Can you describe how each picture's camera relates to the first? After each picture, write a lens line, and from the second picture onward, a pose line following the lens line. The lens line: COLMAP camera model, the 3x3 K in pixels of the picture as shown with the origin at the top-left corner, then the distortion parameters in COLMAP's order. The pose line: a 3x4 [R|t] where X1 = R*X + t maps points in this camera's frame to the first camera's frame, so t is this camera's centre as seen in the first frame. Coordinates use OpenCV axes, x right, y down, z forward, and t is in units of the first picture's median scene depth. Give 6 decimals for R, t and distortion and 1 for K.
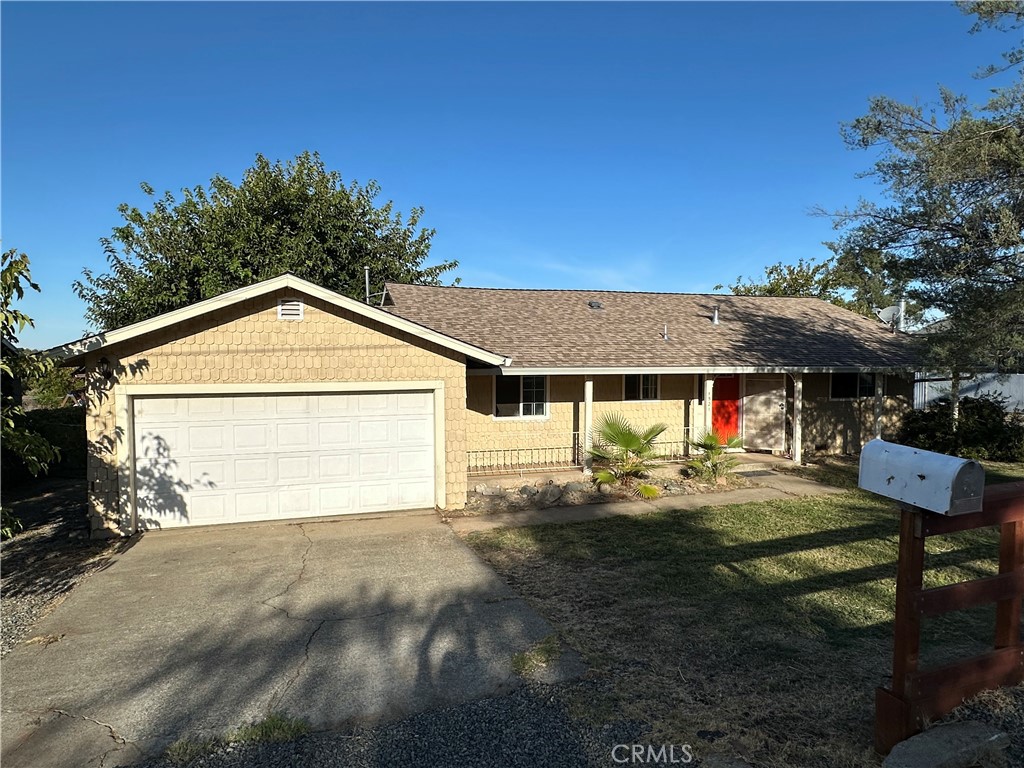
lens RADIAL K [[621.6, 0, 510.9], [0, 621.6, 399.9], [0, 0, 1]] dist [0.001350, -0.061618]
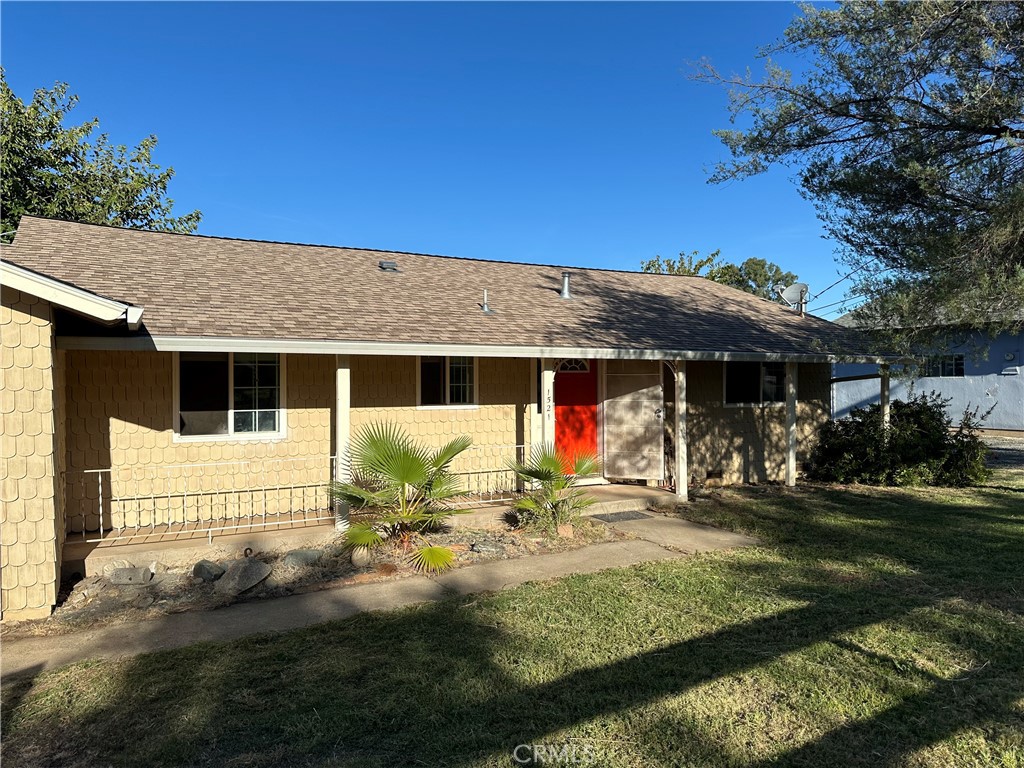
lens RADIAL K [[720.4, 0, 512.0], [0, 720.4, 384.0], [0, 0, 1]] dist [0.003523, -0.000042]
pose [[0.979282, -0.005032, 0.202437, 0.129215], [0.017825, 0.997953, -0.061419, 0.025777], [-0.201713, 0.063755, 0.977367, 0.277651]]
